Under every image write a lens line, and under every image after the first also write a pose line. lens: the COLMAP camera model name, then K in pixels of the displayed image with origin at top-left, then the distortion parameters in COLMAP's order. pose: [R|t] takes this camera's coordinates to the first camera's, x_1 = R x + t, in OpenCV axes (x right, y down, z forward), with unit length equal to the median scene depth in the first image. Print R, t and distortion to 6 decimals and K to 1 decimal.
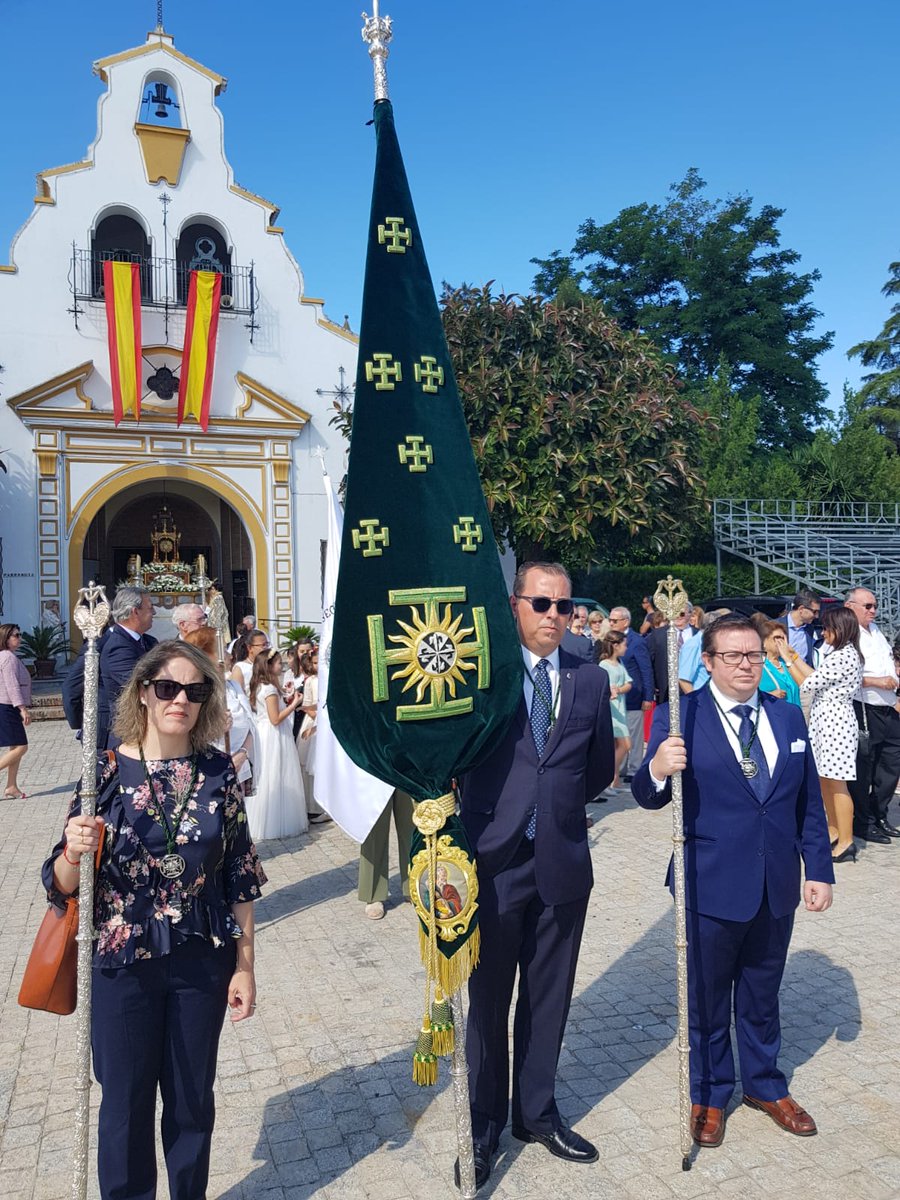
lens RADIAL K [[929.2, 0, 441.7], [0, 929.2, 577.3], [0, 0, 1]] dist [-0.010036, -0.018545]
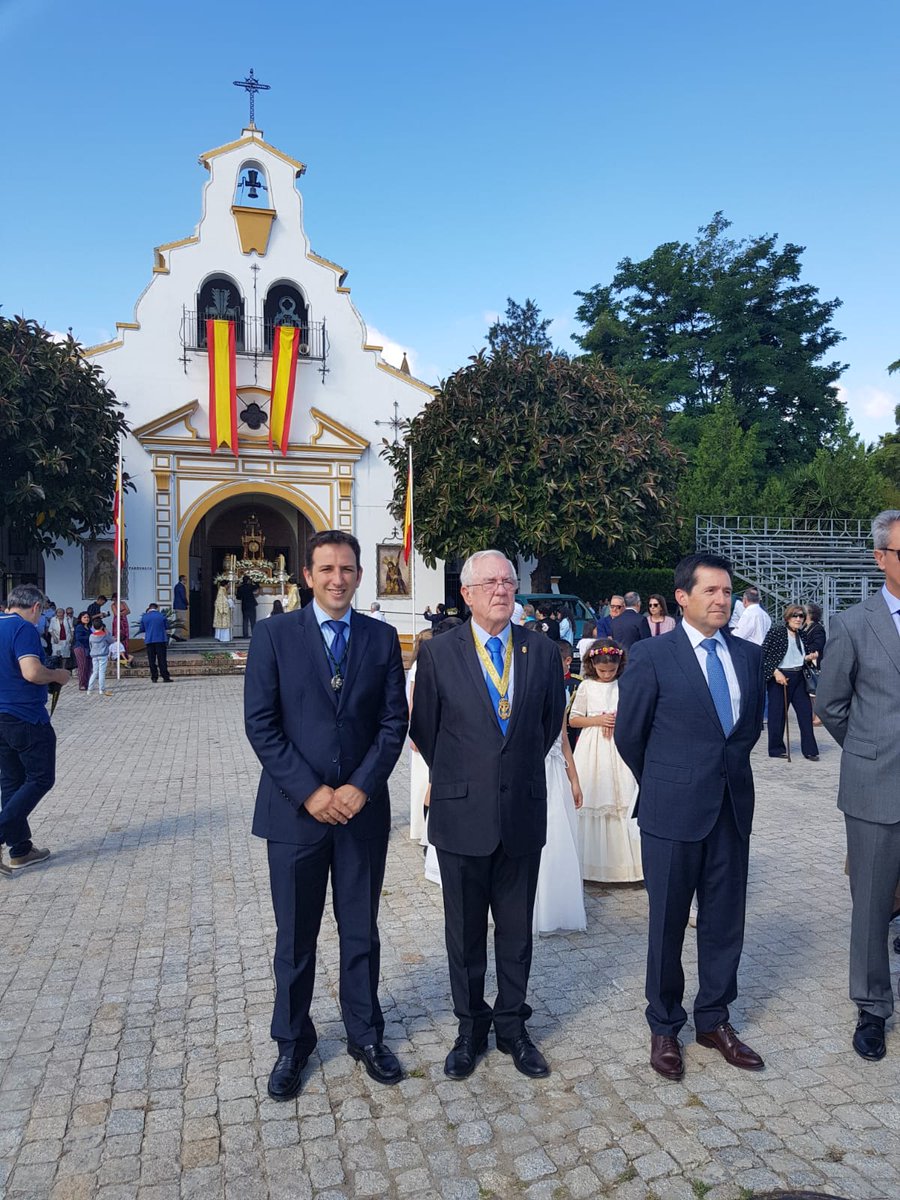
lens RADIAL K [[929.2, 0, 450.1], [0, 929.2, 600.1], [0, 0, 1]] dist [-0.010036, -0.018545]
pose [[0.996840, 0.019012, -0.077125, 0.064864], [-0.016642, 0.999373, 0.031261, -0.005600], [0.077671, -0.029878, 0.996531, -0.228907]]
